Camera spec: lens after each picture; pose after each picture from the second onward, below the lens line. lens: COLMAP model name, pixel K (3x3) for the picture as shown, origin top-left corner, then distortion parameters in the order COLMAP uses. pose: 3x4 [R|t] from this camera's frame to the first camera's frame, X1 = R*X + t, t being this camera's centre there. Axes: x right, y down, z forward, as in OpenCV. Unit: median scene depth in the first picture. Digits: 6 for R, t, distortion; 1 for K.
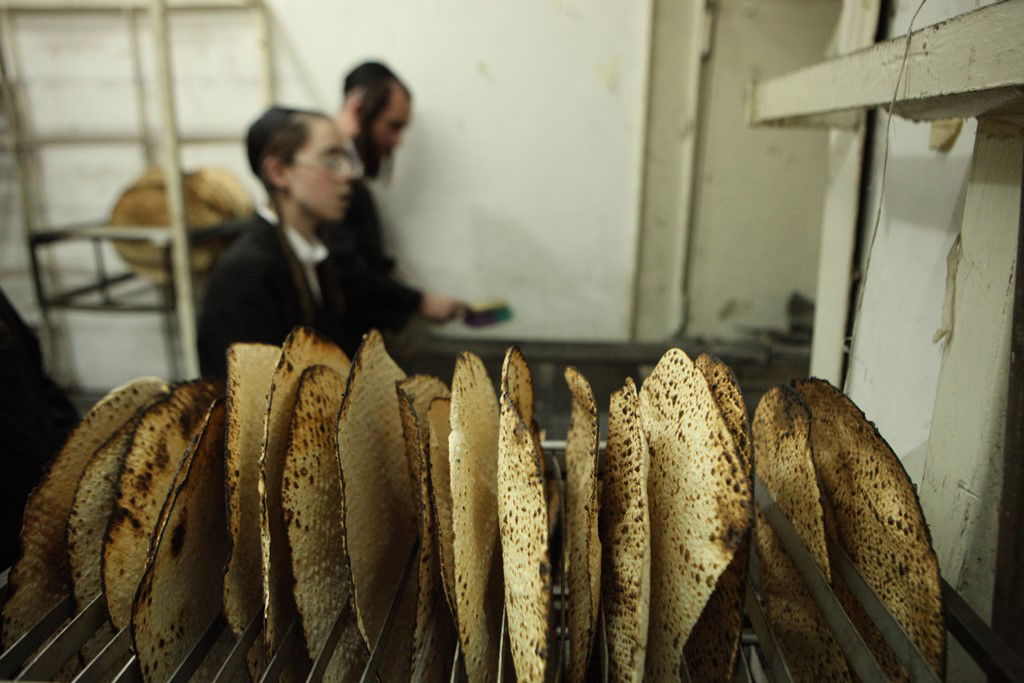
lens RADIAL K [[733.3, 0, 514.7], [0, 733.3, 343.5], [0, 0, 1]] dist [-0.090027, 0.065776]
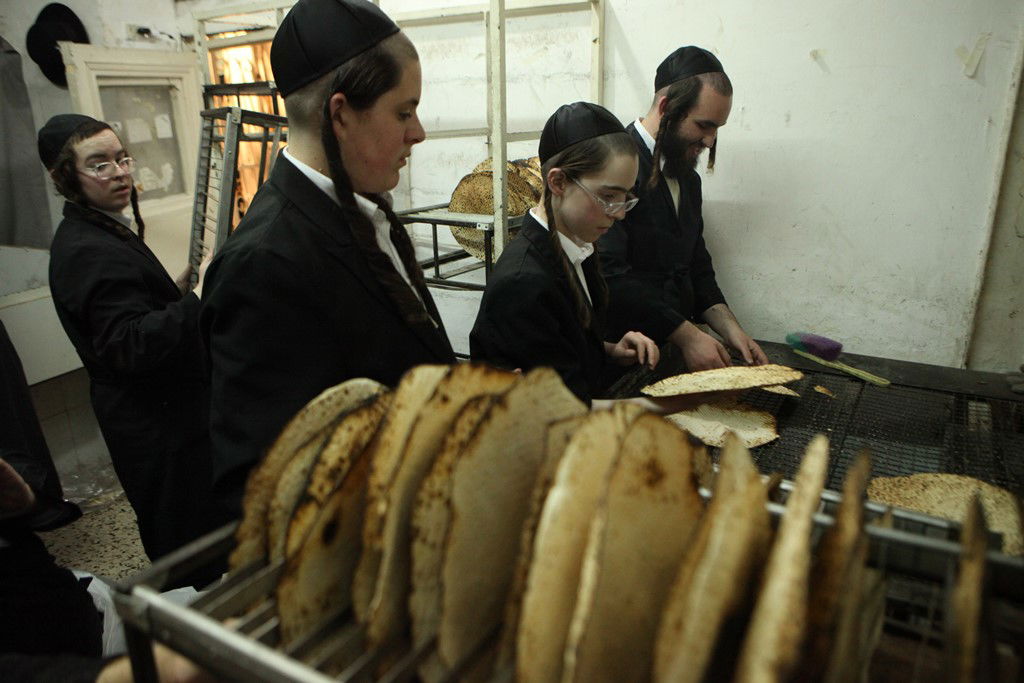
lens RADIAL K [[733.3, 0, 513.4], [0, 733.3, 342.3], [0, 0, 1]] dist [-0.090027, 0.065776]
pose [[0.872396, 0.117405, -0.474491, 0.283673], [-0.093432, 0.992880, 0.073888, -0.135942], [0.479788, -0.020127, 0.877154, 0.057206]]
